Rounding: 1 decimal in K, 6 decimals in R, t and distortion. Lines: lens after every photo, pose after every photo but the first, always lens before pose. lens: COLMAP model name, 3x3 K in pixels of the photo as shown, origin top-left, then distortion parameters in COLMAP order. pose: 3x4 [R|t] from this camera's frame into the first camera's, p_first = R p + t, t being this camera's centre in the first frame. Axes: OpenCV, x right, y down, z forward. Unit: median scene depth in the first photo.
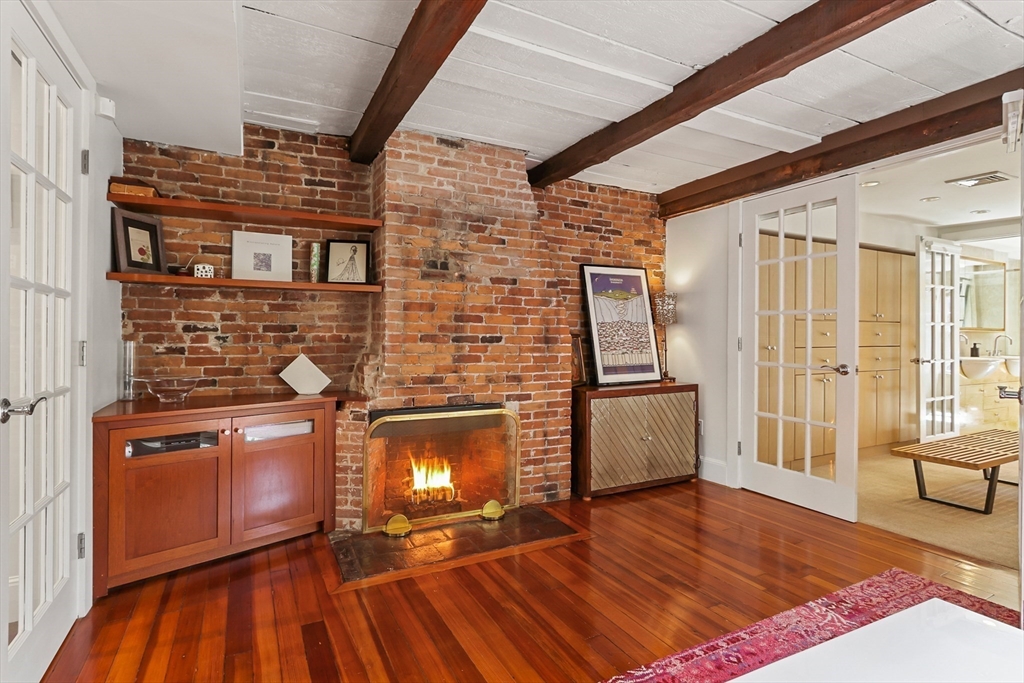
lens RADIAL K [[533.0, 0, 512.4], [0, 533.0, 333.3], [0, 0, 1]] dist [-0.007990, 0.000287]
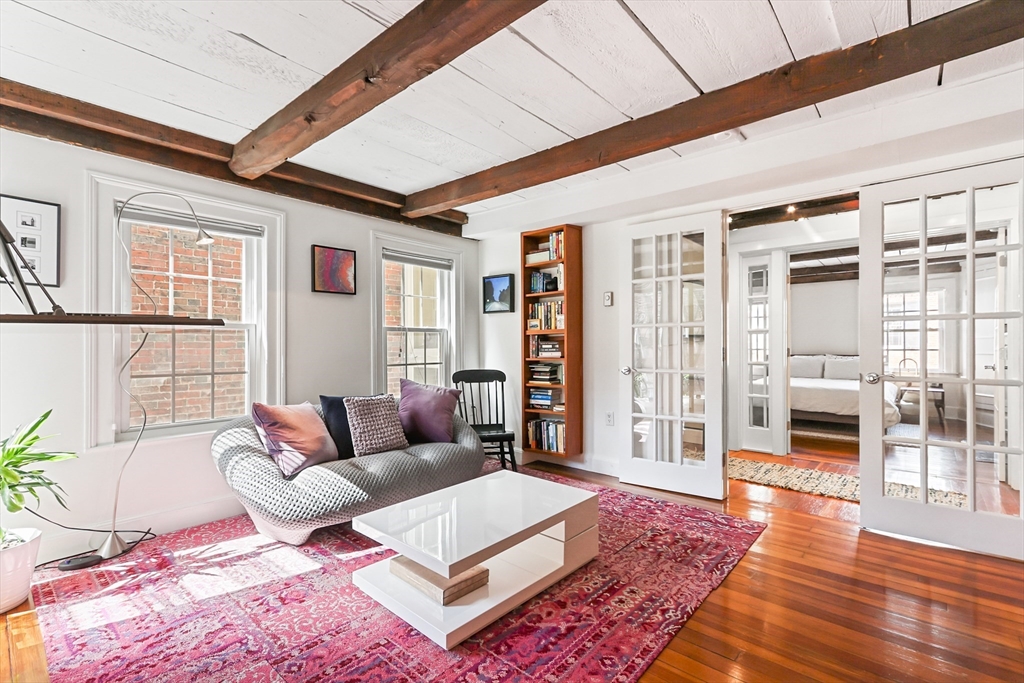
lens RADIAL K [[452.9, 0, 497.5], [0, 452.9, 343.4], [0, 0, 1]] dist [0.000505, 0.002439]
pose [[-0.943712, -0.009716, -0.330624, 0.868171], [-0.006433, 0.999919, -0.011024, 0.014979], [0.330704, -0.008277, -0.943698, 1.677336]]
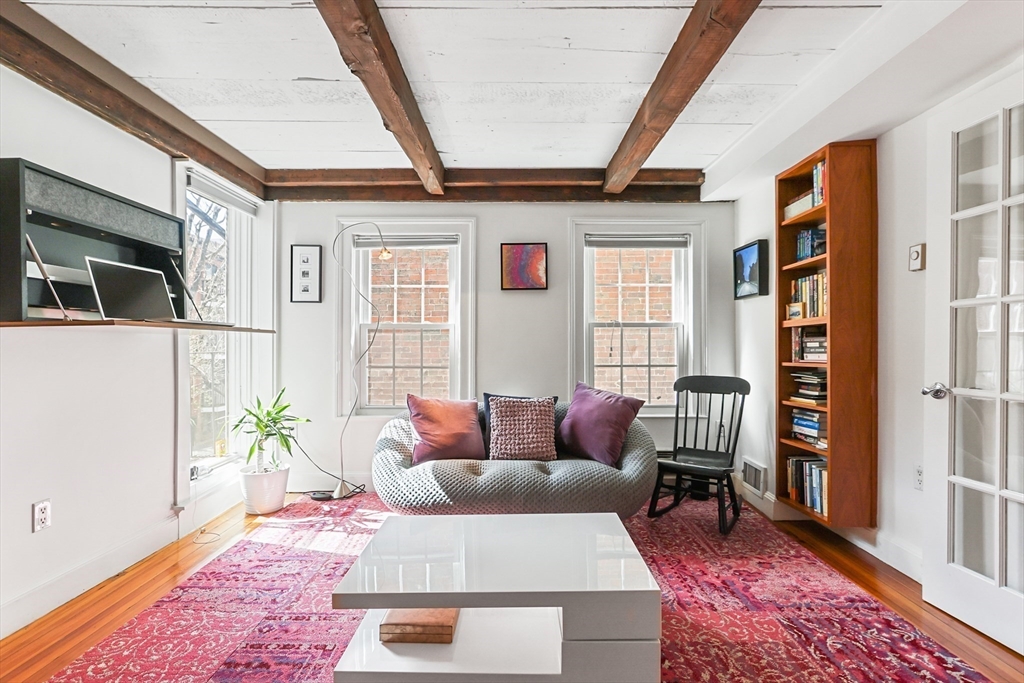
lens RADIAL K [[467.0, 0, 515.1], [0, 467.0, 346.2], [0, 0, 1]] dist [-0.010811, 0.005732]
pose [[-0.885314, -0.010321, 0.464880, 0.060157], [-0.010304, 0.999944, 0.002576, 0.014086], [-0.464880, -0.002510, -0.885370, 1.378694]]
